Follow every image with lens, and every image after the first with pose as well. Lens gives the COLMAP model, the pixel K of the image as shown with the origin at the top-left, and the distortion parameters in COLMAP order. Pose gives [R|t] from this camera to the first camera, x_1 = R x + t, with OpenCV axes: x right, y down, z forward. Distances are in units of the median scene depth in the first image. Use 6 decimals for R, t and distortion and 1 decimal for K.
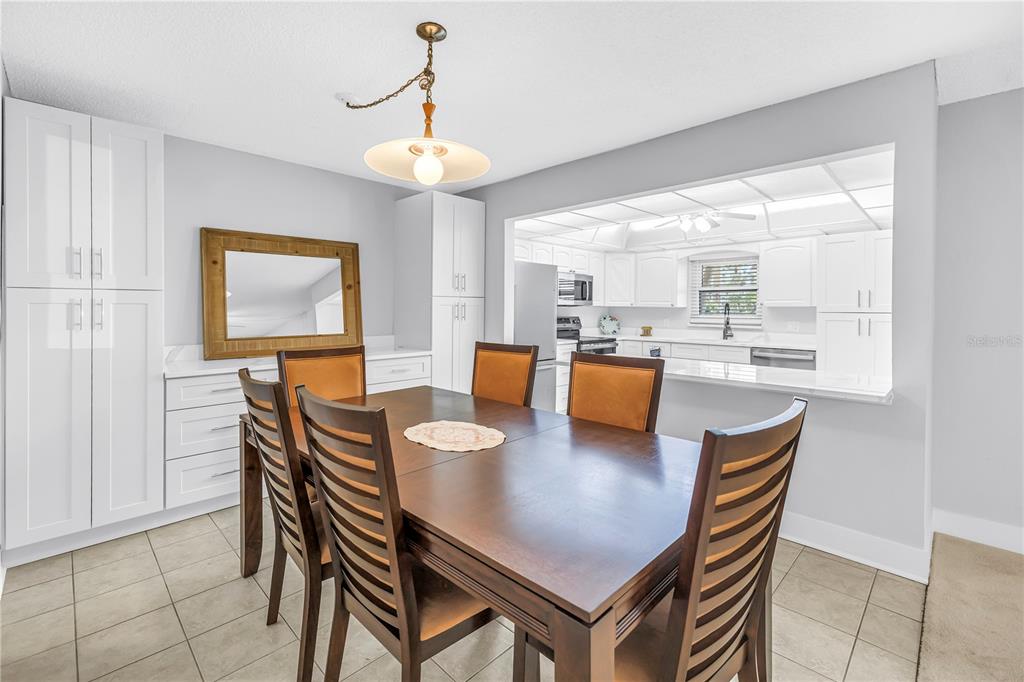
lens RADIAL K [[443.1, 0, 527.4], [0, 443.1, 308.1], [0, 0, 1]] dist [-0.001815, 0.001218]
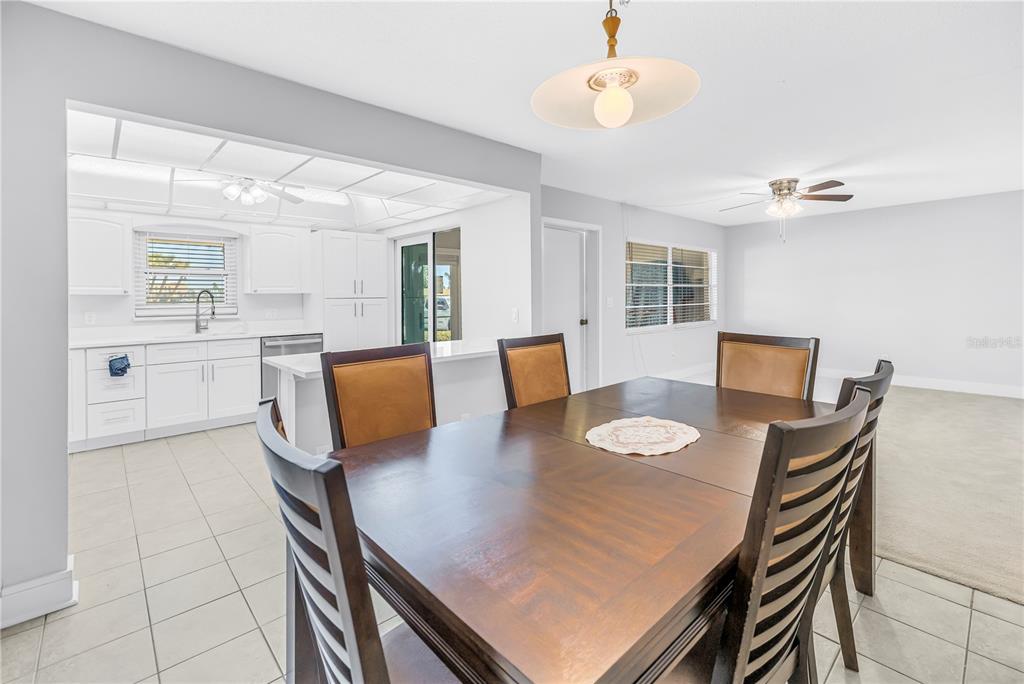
lens RADIAL K [[443.1, 0, 485.3], [0, 443.1, 297.8], [0, 0, 1]] dist [-0.001815, 0.001218]
pose [[0.097959, -0.009207, 0.995148, -0.444360], [0.007507, 0.999936, 0.008513, 0.001530], [-0.995162, 0.006637, 0.098022, 0.523026]]
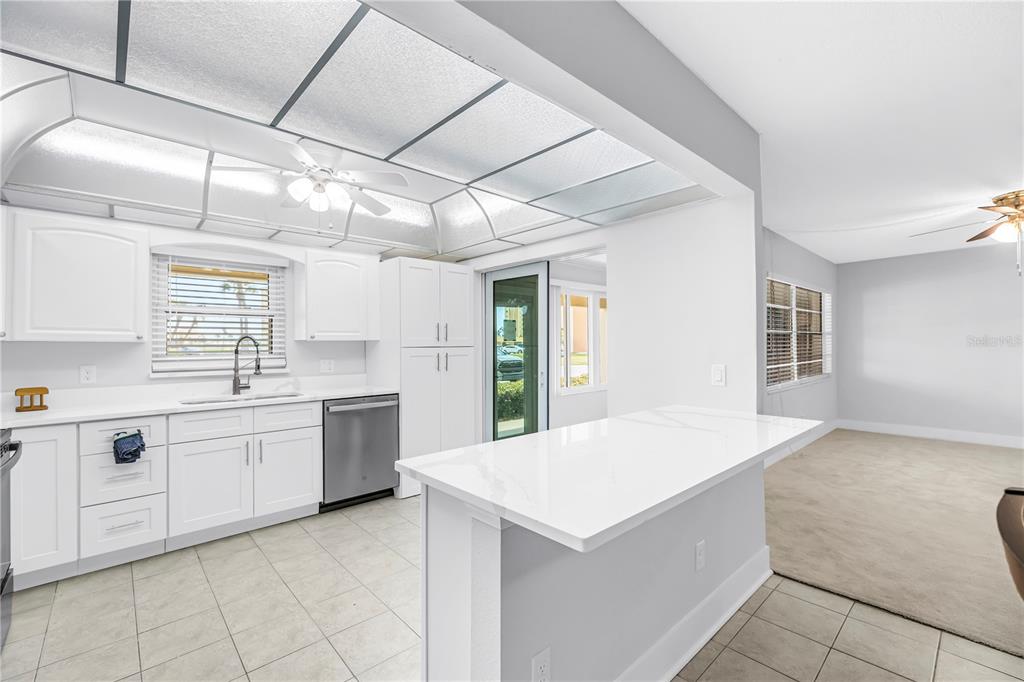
lens RADIAL K [[443.1, 0, 496.9], [0, 443.1, 342.3], [0, 0, 1]] dist [-0.001815, 0.001218]
pose [[0.096876, -0.004461, 0.995287, -0.172683], [0.002520, 0.999988, 0.004237, -0.003830], [-0.995293, 0.002097, 0.096886, 0.796566]]
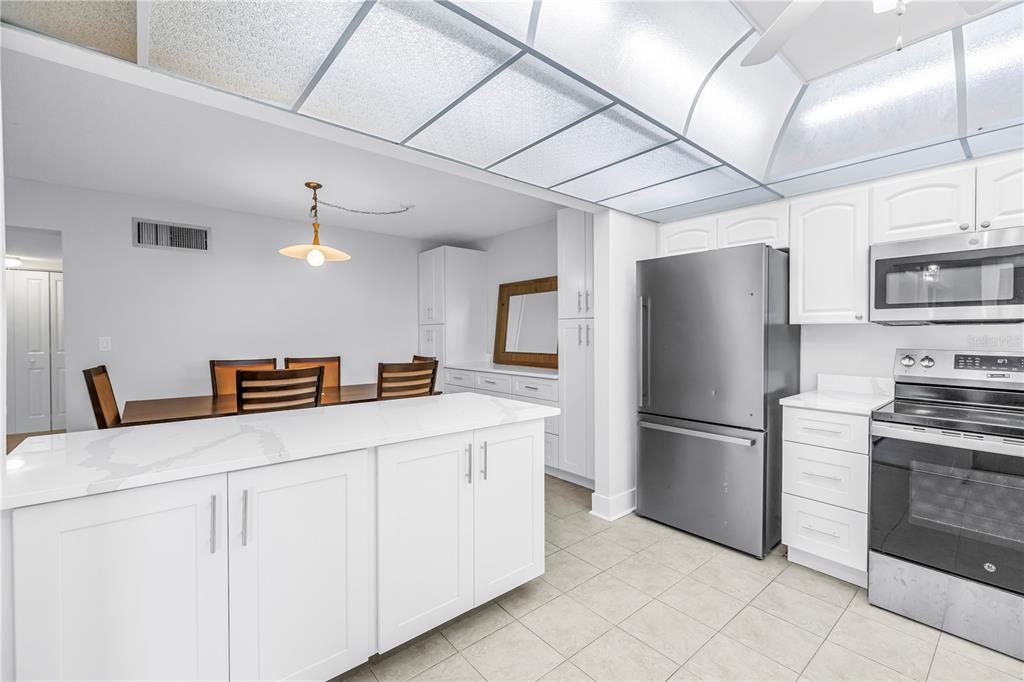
lens RADIAL K [[443.1, 0, 514.9], [0, 443.1, 340.3], [0, 0, 1]] dist [-0.001815, 0.001218]
pose [[-0.109395, 0.011101, -0.993936, 0.692068], [0.001508, 0.999938, 0.011002, 0.007691], [0.993997, -0.000296, -0.109405, 0.916810]]
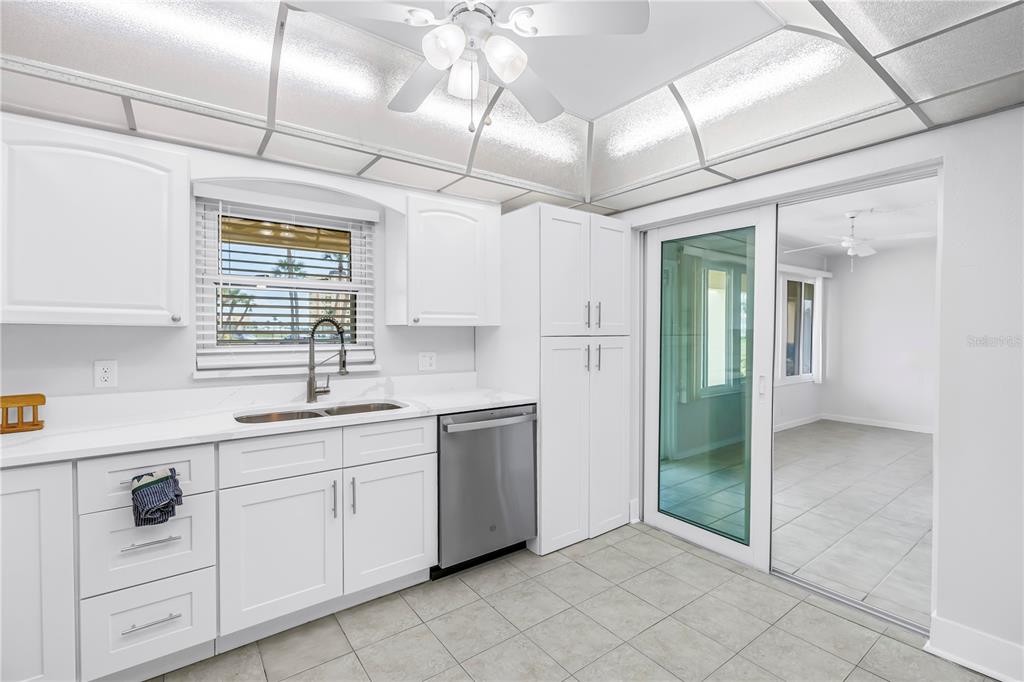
lens RADIAL K [[443.1, 0, 498.3], [0, 443.1, 338.5], [0, 0, 1]] dist [-0.001815, 0.001218]
pose [[0.179798, -0.023032, 0.983434, 0.083052], [-0.002996, 0.999708, 0.023961, -0.001572], [-0.983699, -0.007254, 0.179677, 1.020926]]
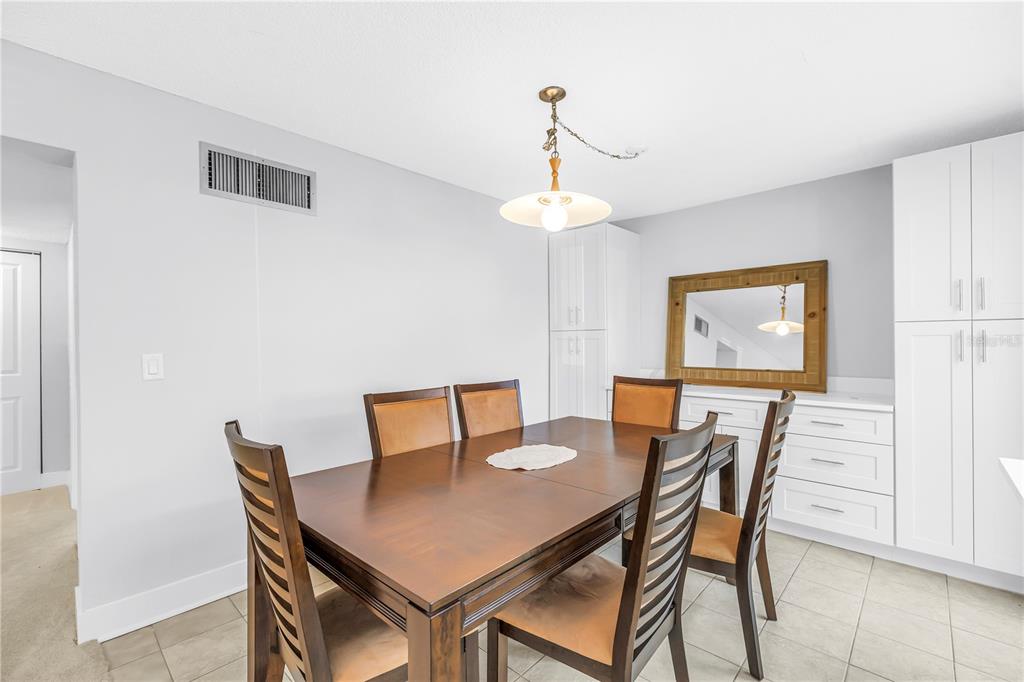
lens RADIAL K [[443.1, 0, 506.1], [0, 443.1, 341.0], [0, 0, 1]] dist [-0.001815, 0.001218]
pose [[0.012095, -0.000026, -0.999927, 0.386684], [0.006449, 0.999979, 0.000052, -0.002689], [0.999906, -0.006449, 0.012095, 0.381400]]
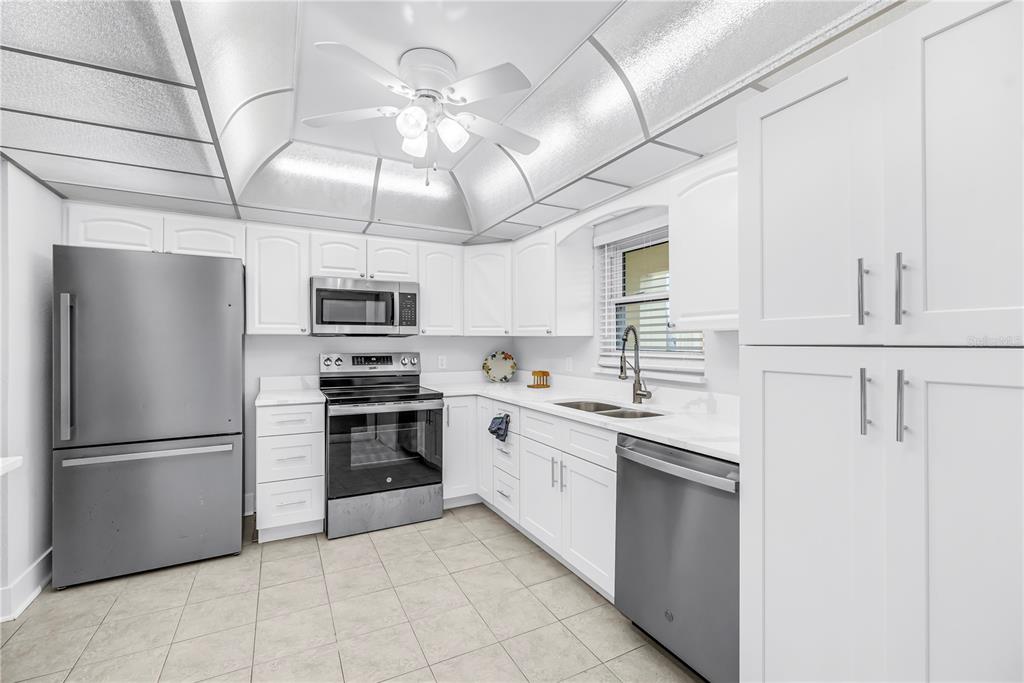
lens RADIAL K [[443.1, 0, 514.6], [0, 443.1, 341.5], [0, 0, 1]] dist [-0.001815, 0.001218]
pose [[0.950664, -0.005712, -0.310169, 0.641838], [0.005839, 0.999983, -0.000519, 0.006718], [0.310167, -0.001317, 0.950681, 0.698128]]
